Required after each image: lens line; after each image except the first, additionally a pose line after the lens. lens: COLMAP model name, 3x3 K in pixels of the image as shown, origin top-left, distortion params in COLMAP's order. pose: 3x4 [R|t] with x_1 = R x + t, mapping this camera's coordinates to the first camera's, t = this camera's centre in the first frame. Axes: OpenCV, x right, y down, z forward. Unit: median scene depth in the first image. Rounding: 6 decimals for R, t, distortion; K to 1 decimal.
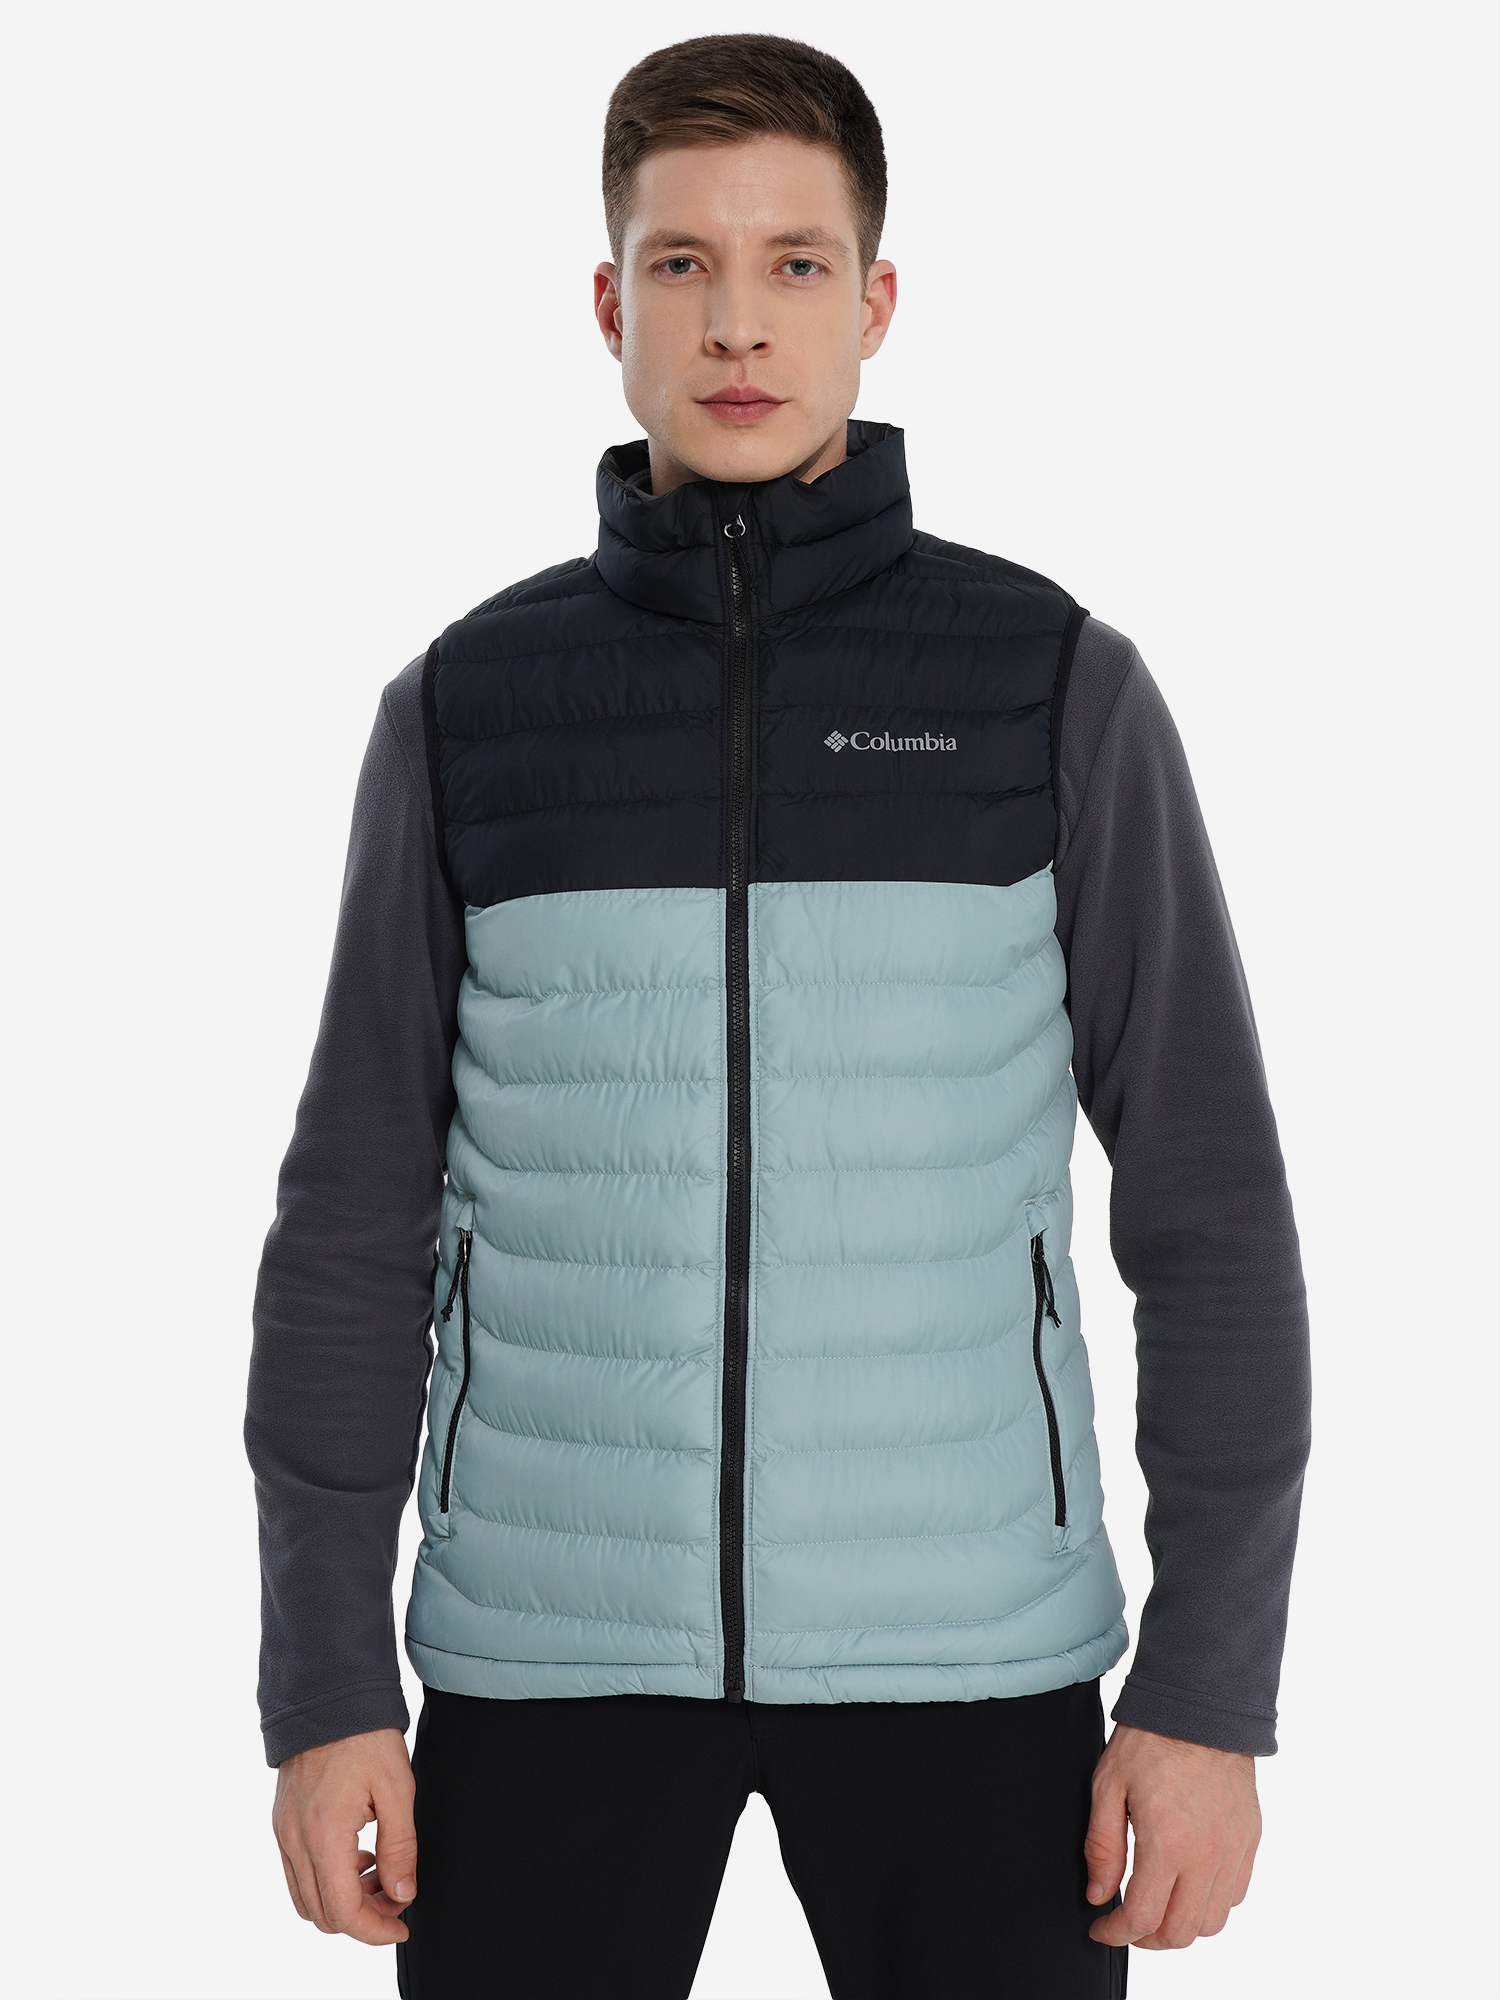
lens RADIAL K [[2685.9, 0, 744.3], [0, 2685.9, 999.0], [0, 0, 1]] dist [-0.001170, 0.000000]
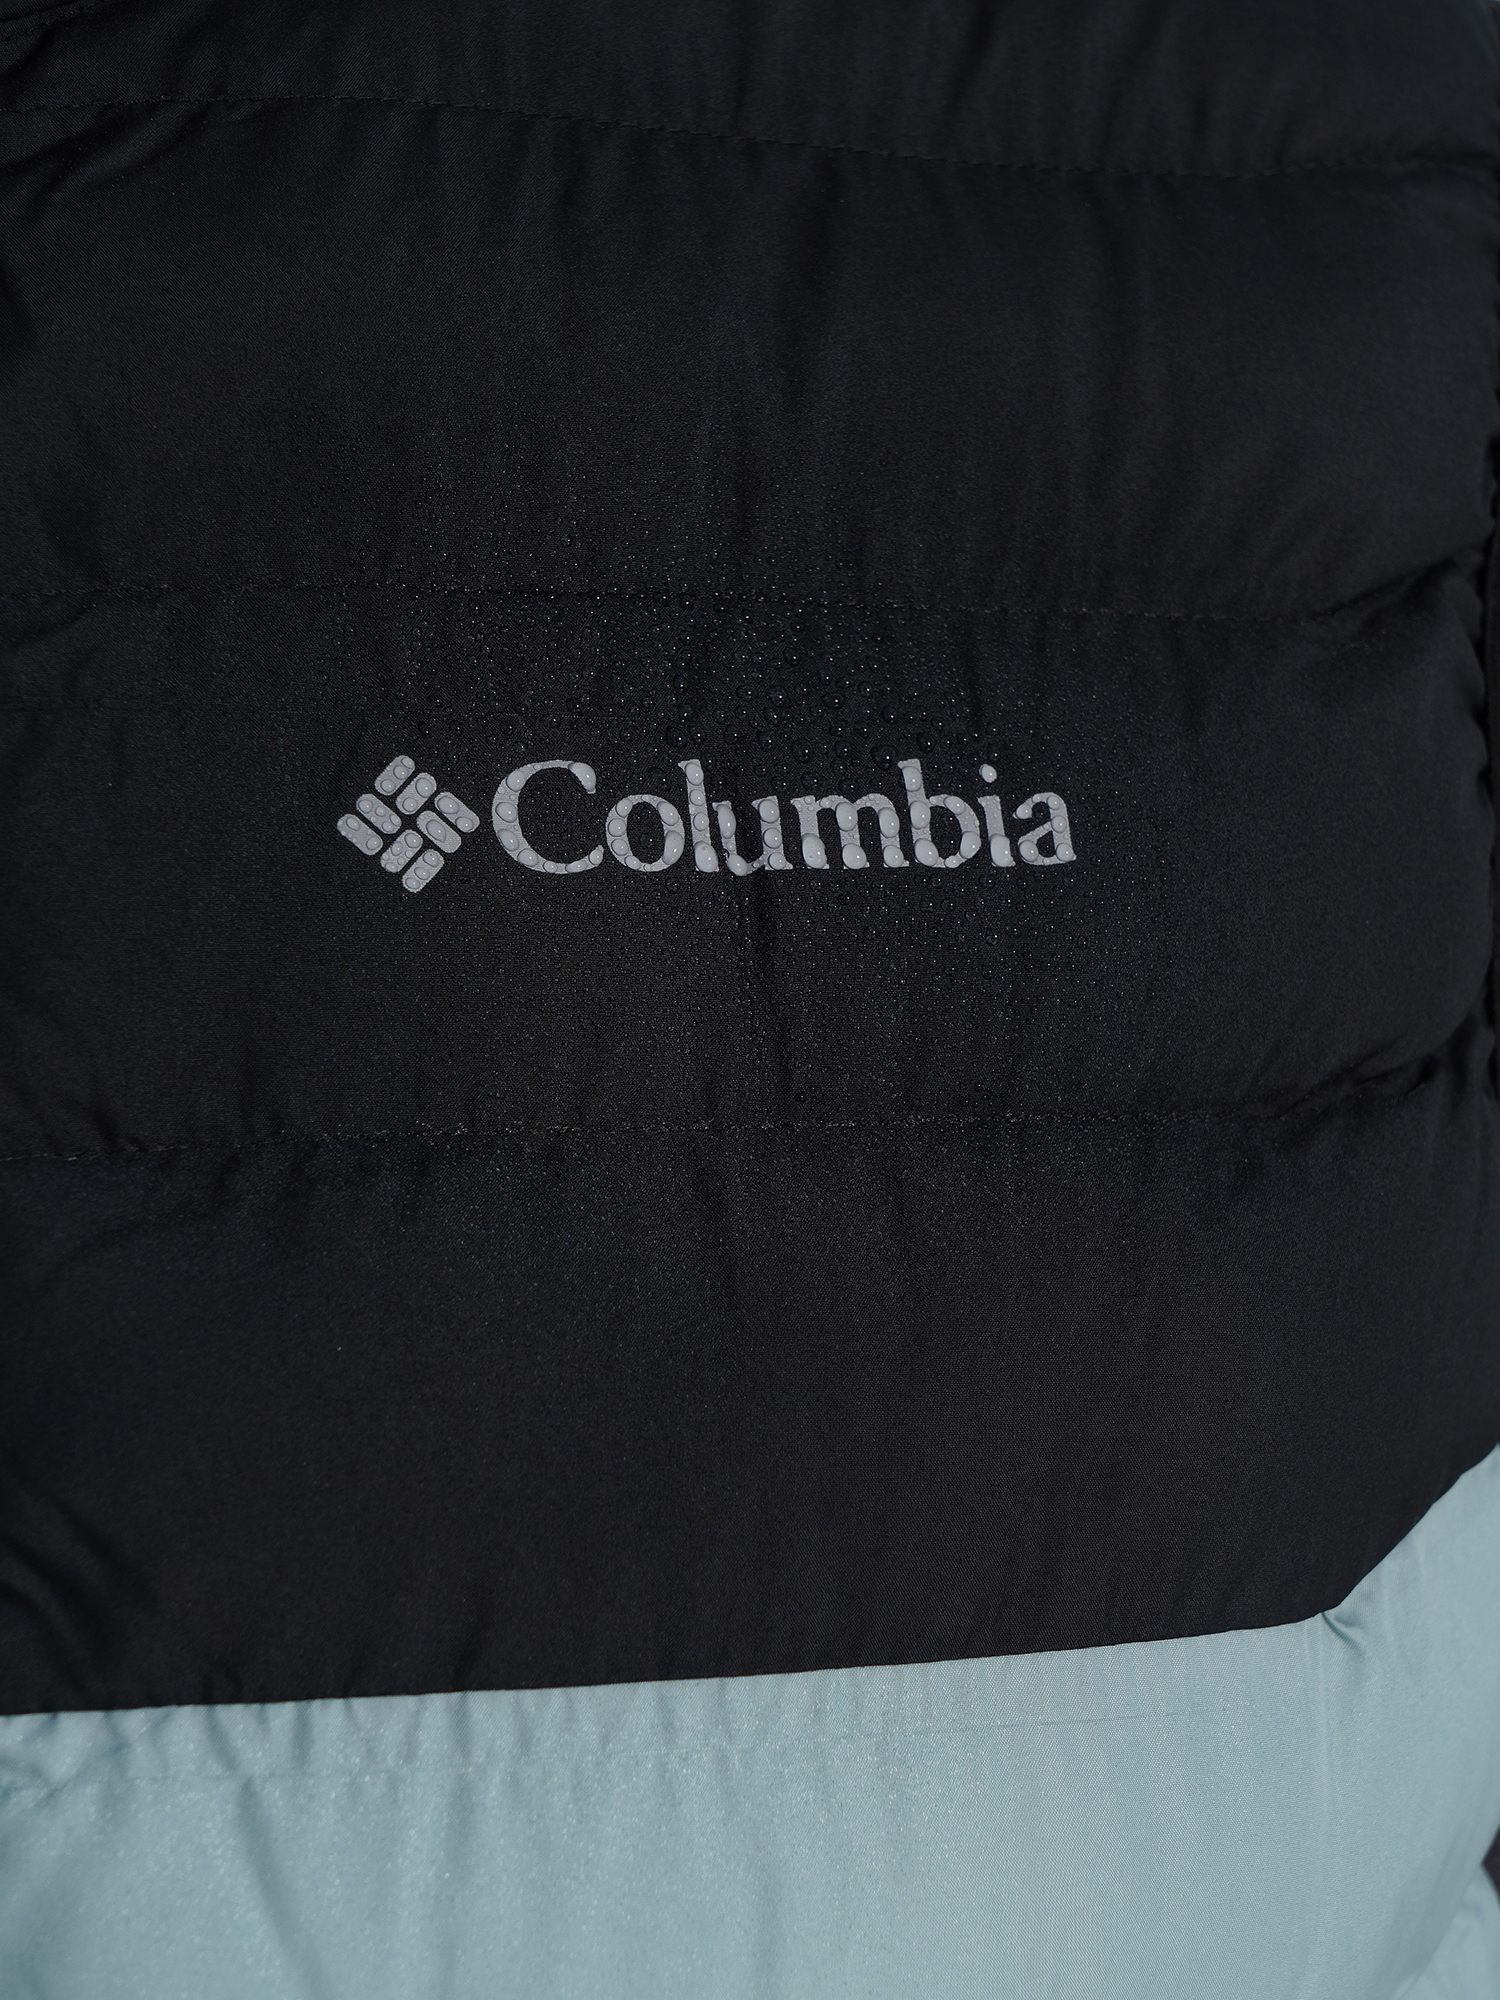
lens RADIAL K [[5330.9, 0, 748.6], [0, 5330.9, 1000.0], [0, 0, 1]] dist [-0.276492, 0.000000]
pose [[0.956248, -0.017822, 0.292013, -0.041802], [-0.016322, 0.993338, 0.114072, -0.122843], [-0.292100, -0.113847, 0.949587, 0.679627]]
